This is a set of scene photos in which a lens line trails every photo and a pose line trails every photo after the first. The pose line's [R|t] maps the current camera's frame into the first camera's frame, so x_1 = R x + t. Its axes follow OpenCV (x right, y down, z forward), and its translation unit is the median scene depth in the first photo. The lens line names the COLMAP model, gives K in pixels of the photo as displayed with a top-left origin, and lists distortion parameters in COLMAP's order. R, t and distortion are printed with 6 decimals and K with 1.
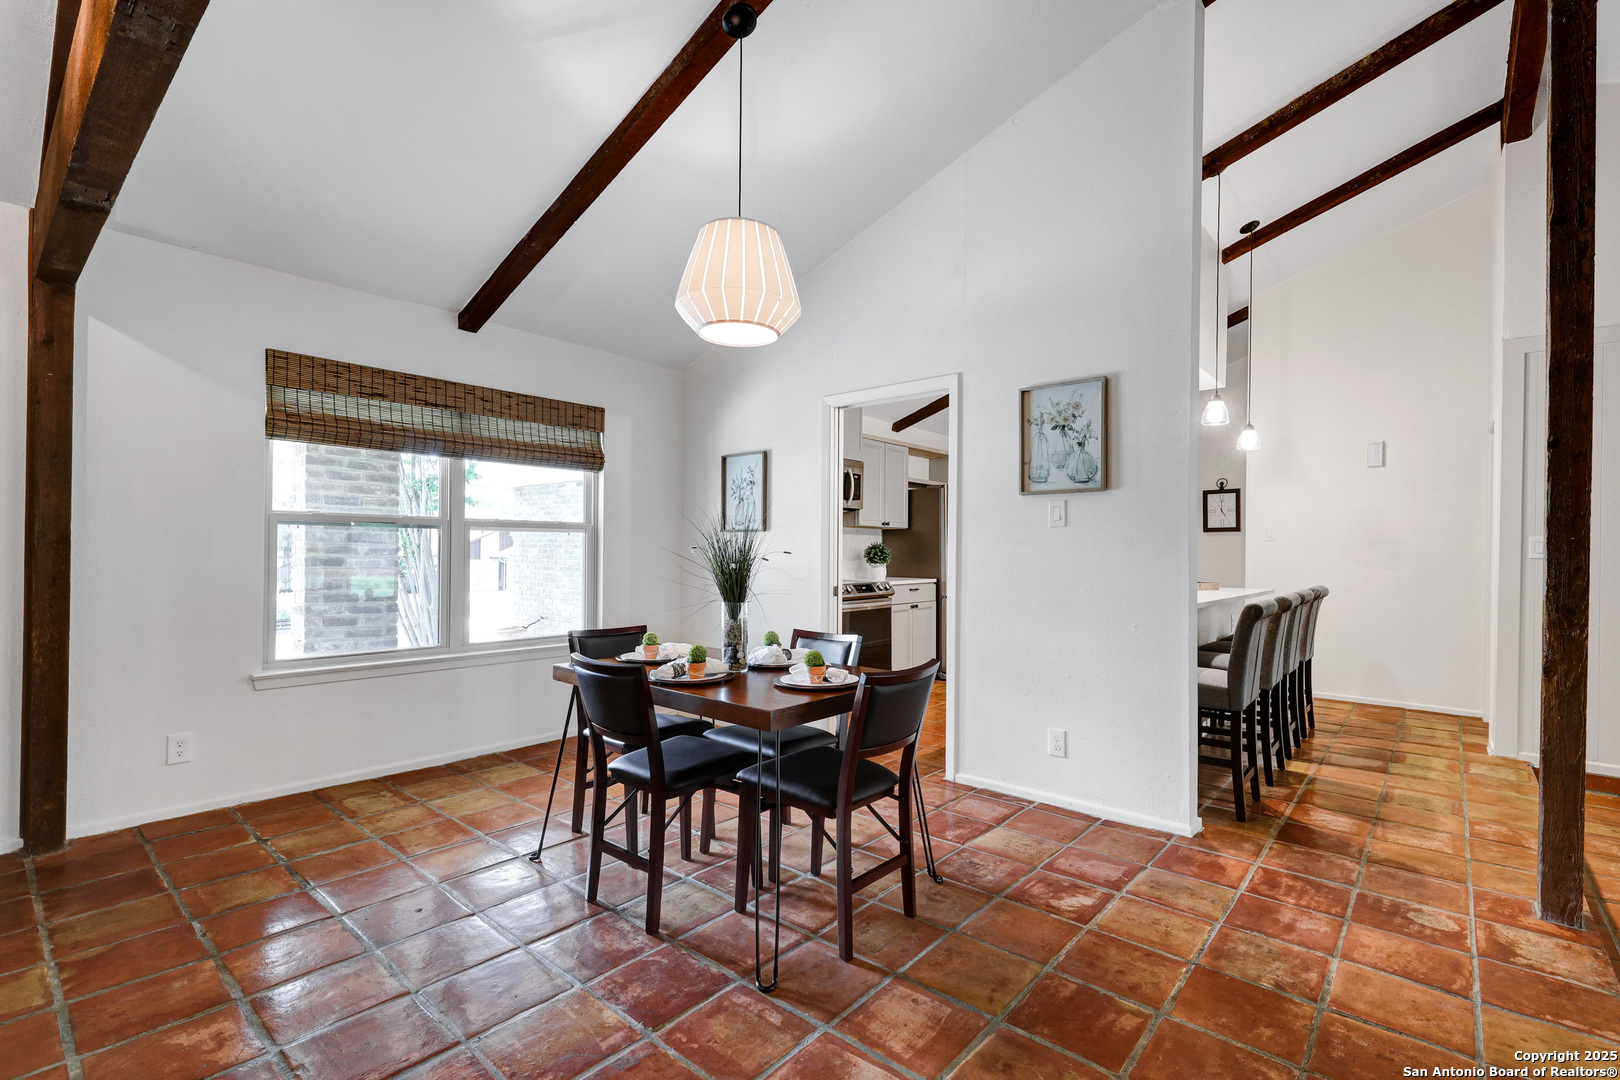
lens RADIAL K [[744.6, 0, 815.1], [0, 744.6, 543.9], [0, 0, 1]] dist [-0.000493, 0.001643]
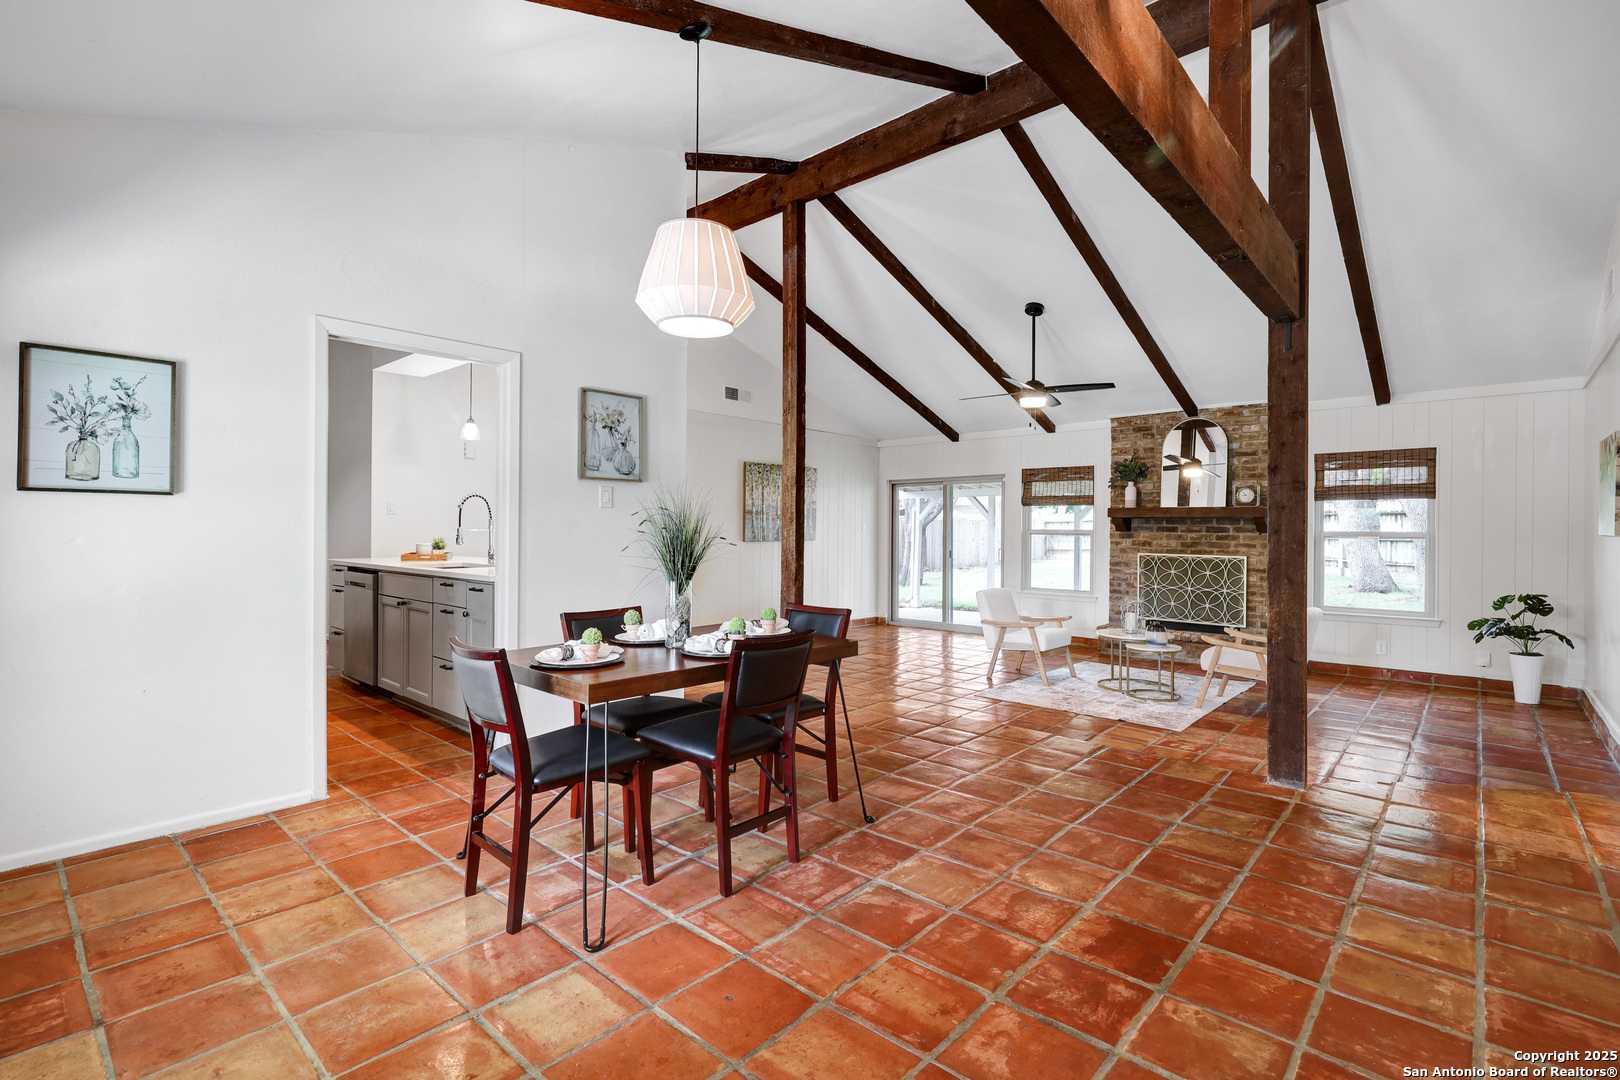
lens RADIAL K [[744.6, 0, 822.6], [0, 744.6, 525.9], [0, 0, 1]] dist [-0.000493, 0.001643]
pose [[0.014123, -0.004605, 0.999890, -0.772069], [-0.017799, 0.999830, 0.004856, -0.004496], [-0.999742, -0.017865, 0.014039, 0.531252]]
